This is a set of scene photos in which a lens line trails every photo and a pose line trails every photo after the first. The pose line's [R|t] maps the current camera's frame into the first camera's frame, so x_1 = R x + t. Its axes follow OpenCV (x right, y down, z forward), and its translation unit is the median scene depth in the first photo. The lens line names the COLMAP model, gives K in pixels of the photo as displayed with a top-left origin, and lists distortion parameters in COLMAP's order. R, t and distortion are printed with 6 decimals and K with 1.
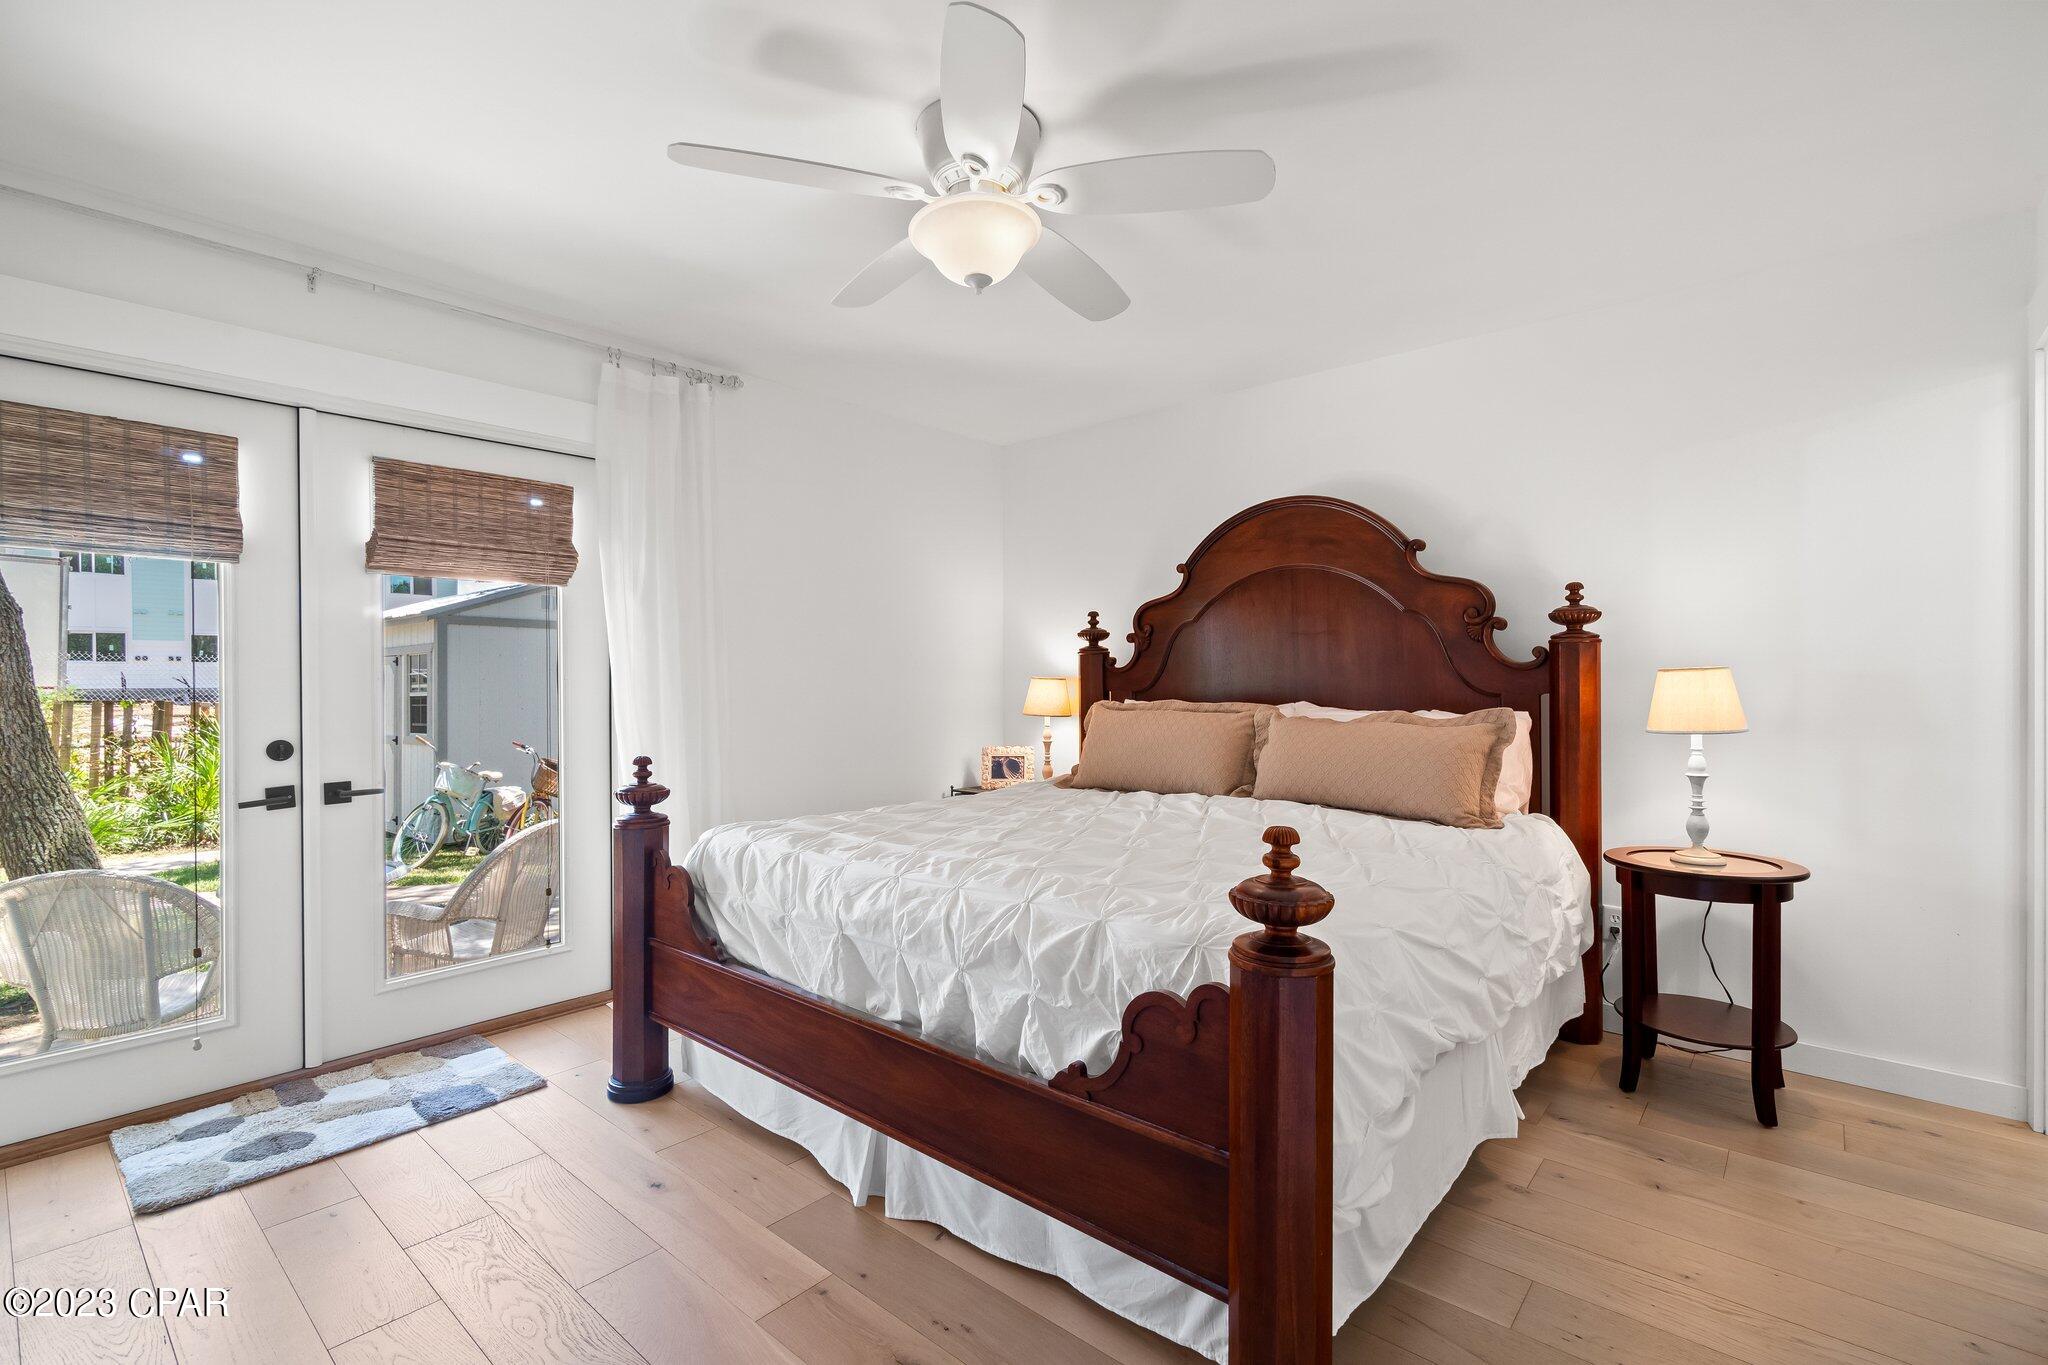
lens RADIAL K [[881.3, 0, 1029.5], [0, 881.3, 682.6], [0, 0, 1]] dist [-0.001917, -0.000214]
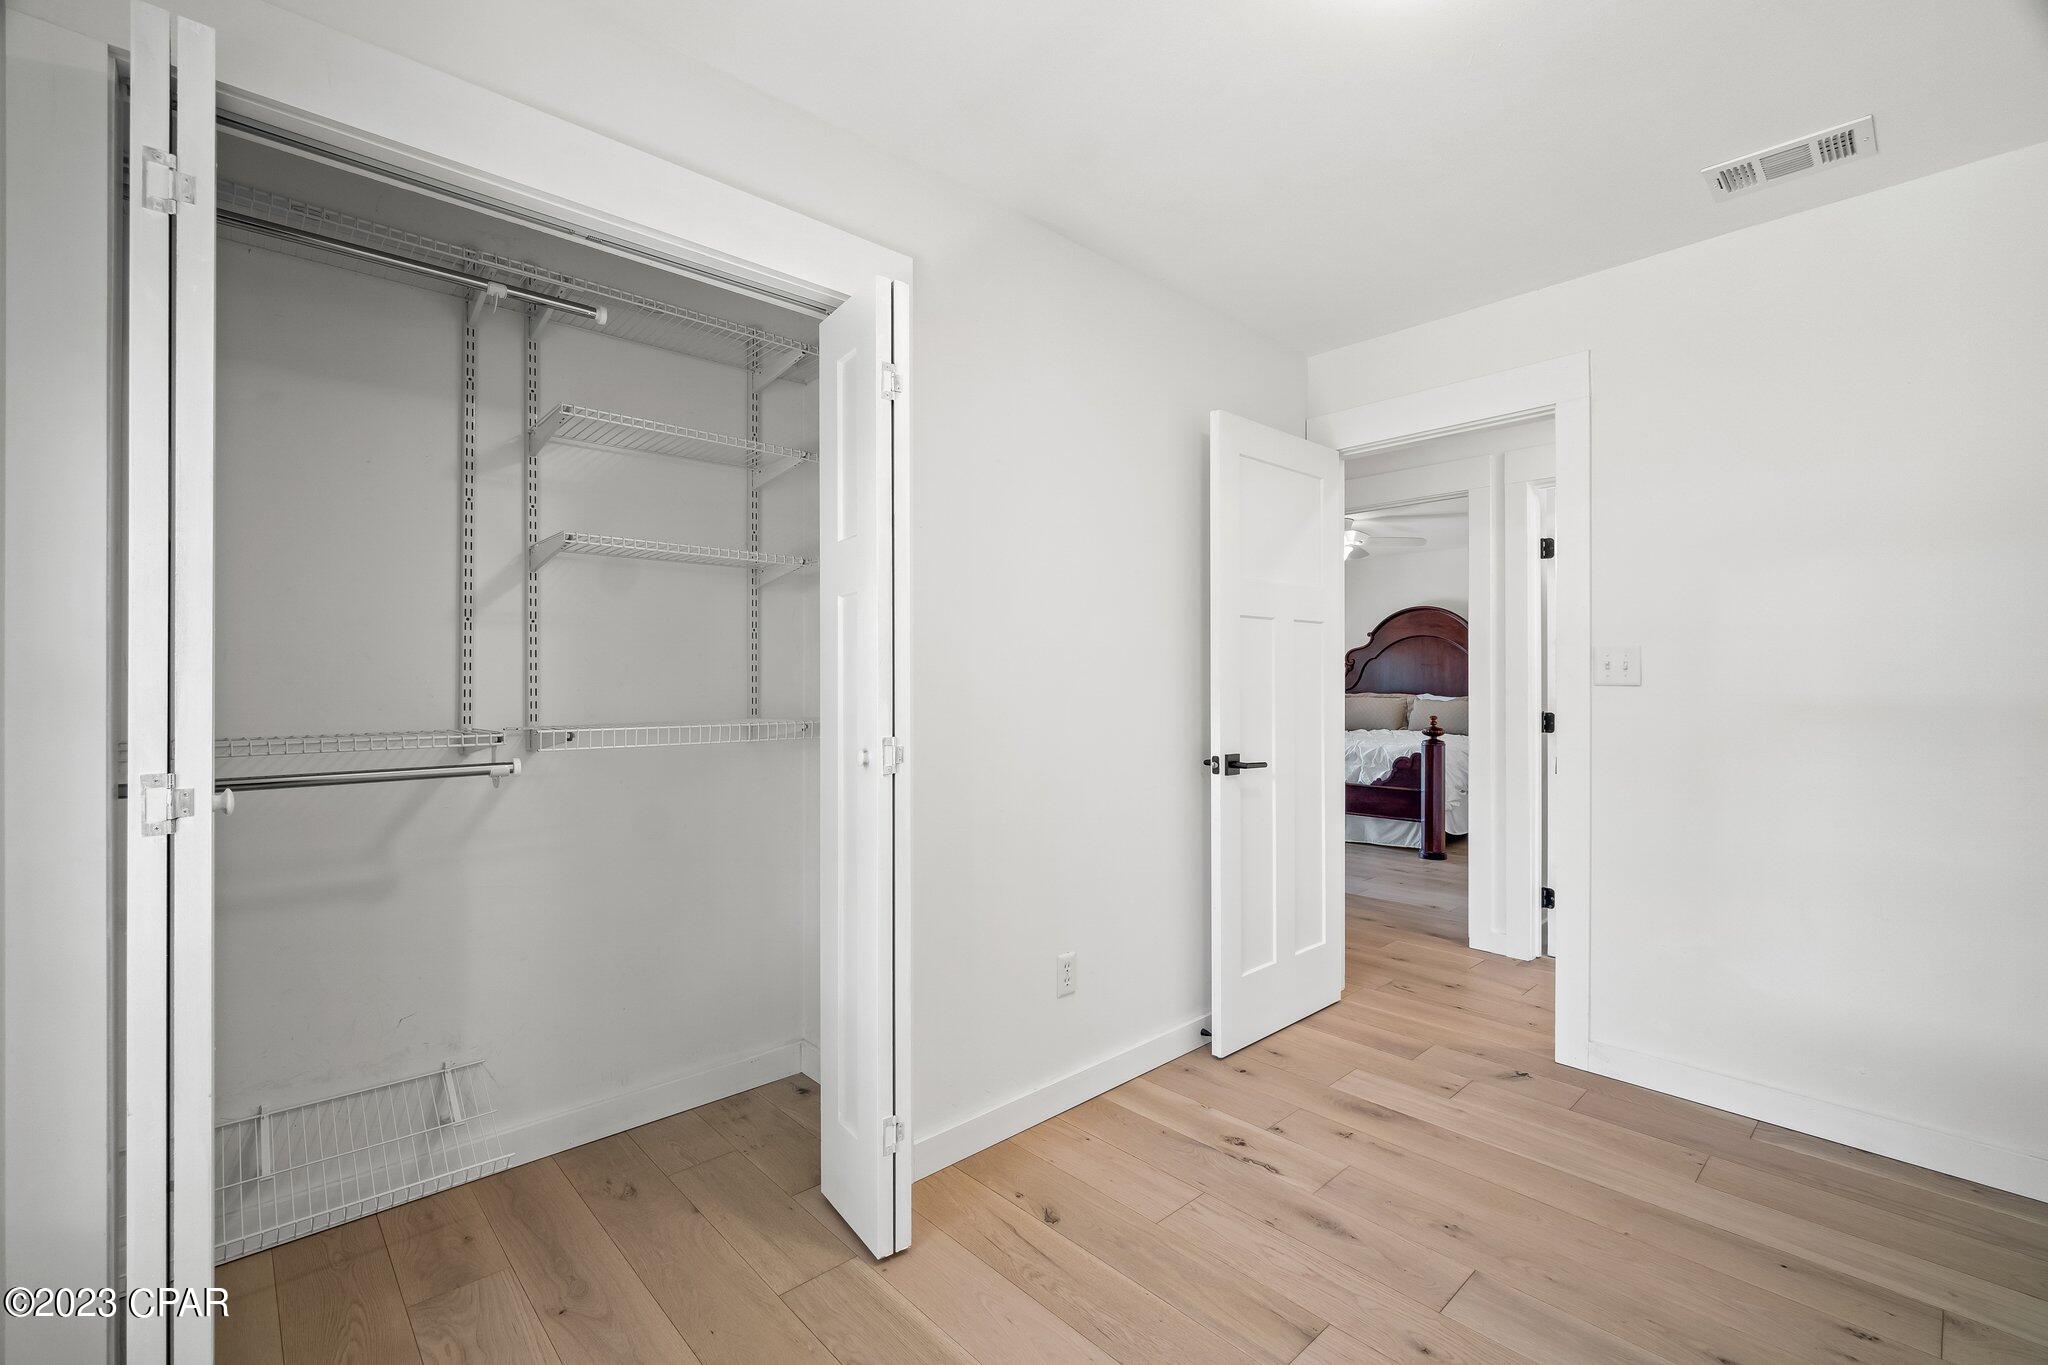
lens RADIAL K [[881.3, 0, 1029.5], [0, 881.3, 682.6], [0, 0, 1]] dist [-0.001917, -0.000214]
pose [[0.996021, 0.006791, -0.088861, -0.566331], [-0.007449, 0.999947, -0.007083, 0.017831], [0.088808, 0.007717, 0.996019, -1.511606]]
